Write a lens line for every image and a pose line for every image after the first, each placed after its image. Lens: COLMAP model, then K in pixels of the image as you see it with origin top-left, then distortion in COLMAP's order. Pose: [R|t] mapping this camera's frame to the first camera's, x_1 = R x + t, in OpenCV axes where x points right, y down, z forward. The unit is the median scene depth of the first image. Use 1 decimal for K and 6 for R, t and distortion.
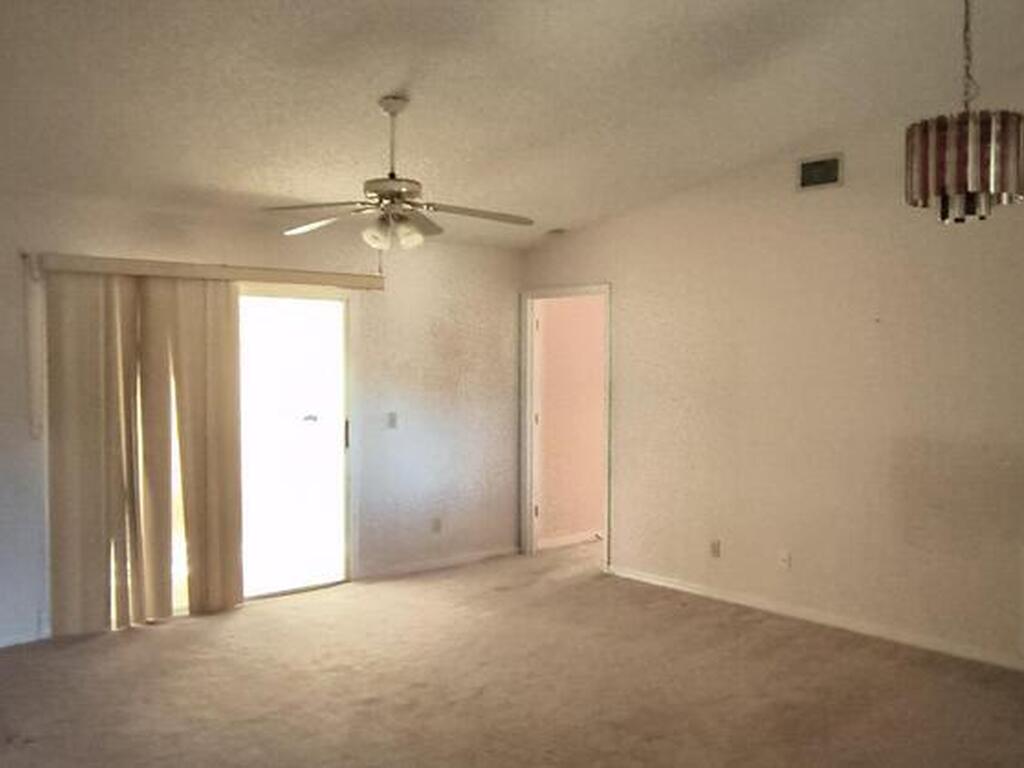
lens RADIAL K [[900.6, 0, 511.9], [0, 900.6, 377.5], [0, 0, 1]] dist [-0.008909, 0.006361]
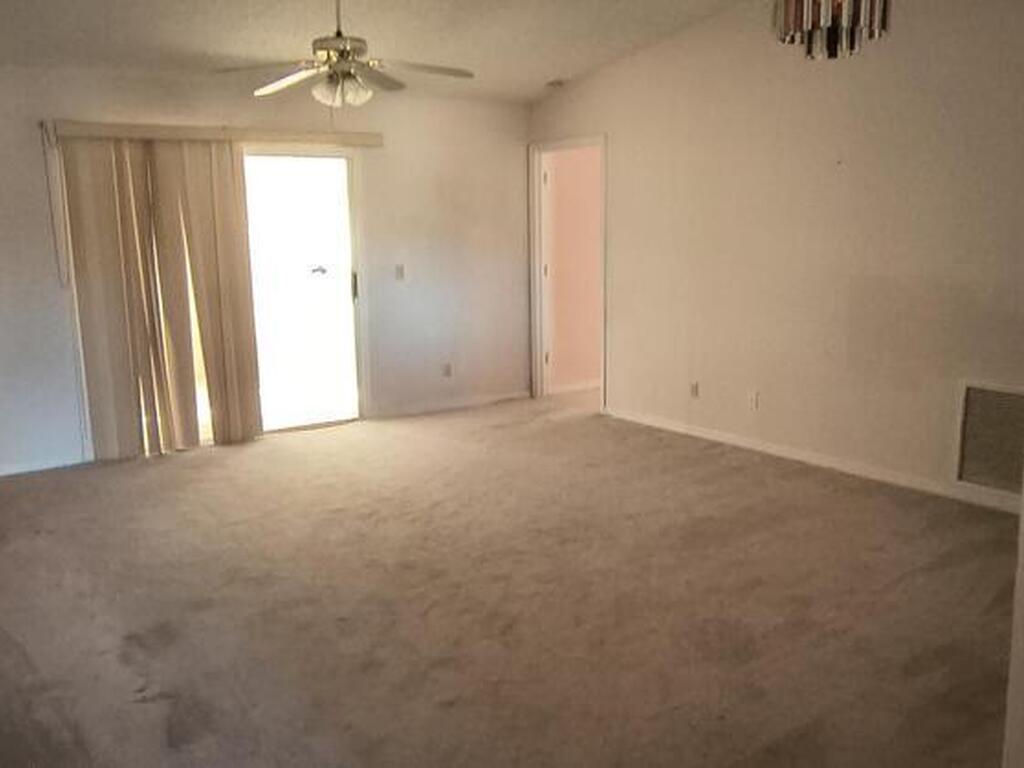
lens RADIAL K [[900.6, 0, 513.4], [0, 900.6, 379.2], [0, 0, 1]] dist [-0.008909, 0.006361]
pose [[0.993557, -0.000534, -0.113329, 0.142554], [0.017728, 0.988411, 0.150762, 0.016750], [0.111935, -0.151800, 0.982053, -0.061443]]
